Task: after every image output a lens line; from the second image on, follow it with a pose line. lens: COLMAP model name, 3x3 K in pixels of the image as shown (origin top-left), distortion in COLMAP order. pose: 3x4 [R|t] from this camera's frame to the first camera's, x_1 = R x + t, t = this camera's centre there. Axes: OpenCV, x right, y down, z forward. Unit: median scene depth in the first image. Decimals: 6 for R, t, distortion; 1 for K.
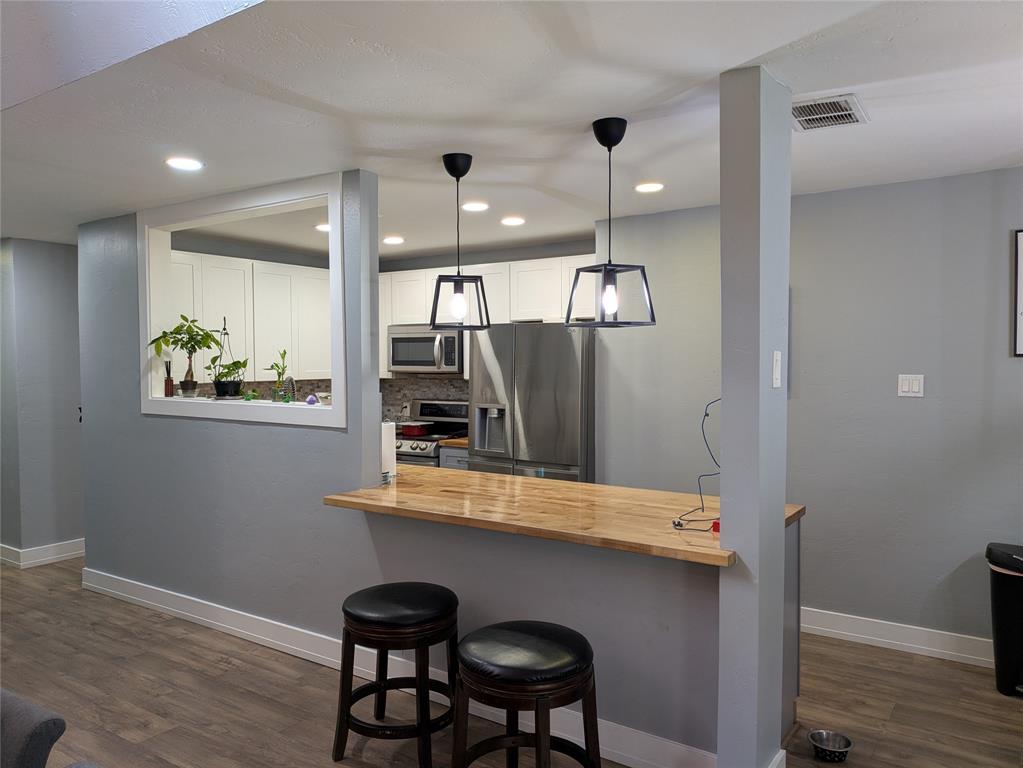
lens RADIAL K [[760.8, 0, 507.7], [0, 760.8, 383.5], [0, 0, 1]] dist [0.052273, -0.051206]
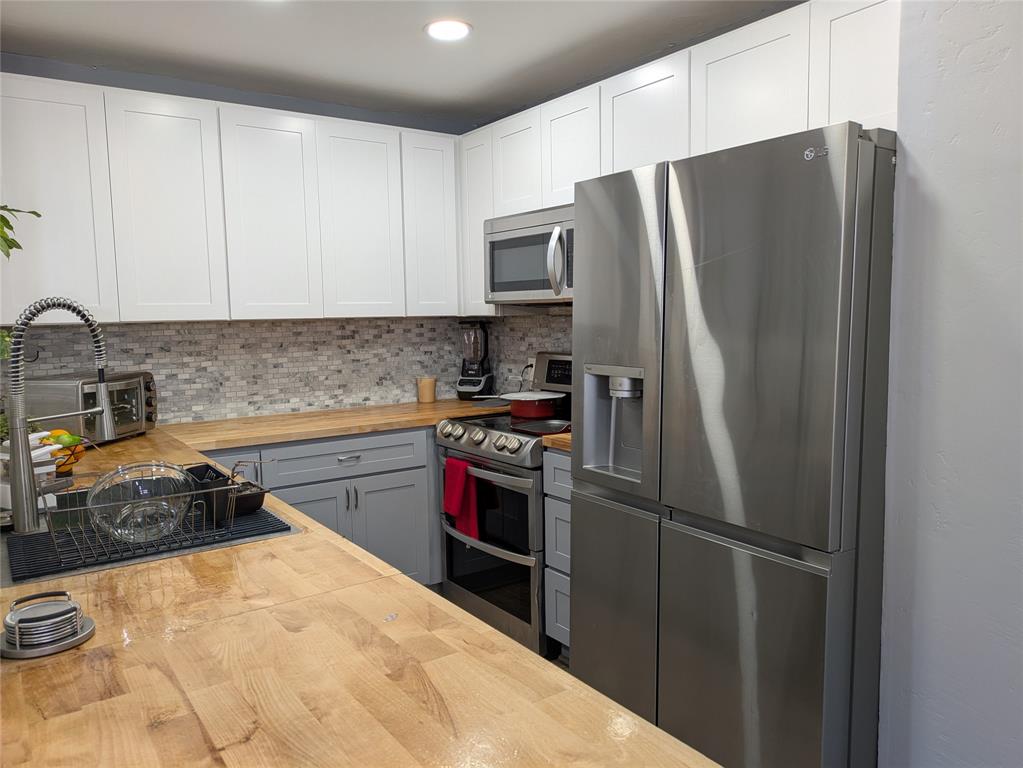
lens RADIAL K [[760.8, 0, 513.8], [0, 760.8, 390.4], [0, 0, 1]] dist [0.052273, -0.051206]
pose [[0.938018, 0.025111, -0.345675, 0.087497], [0.000410, 0.997291, 0.073560, 0.010720], [0.346586, -0.069142, 0.935467, 0.703949]]
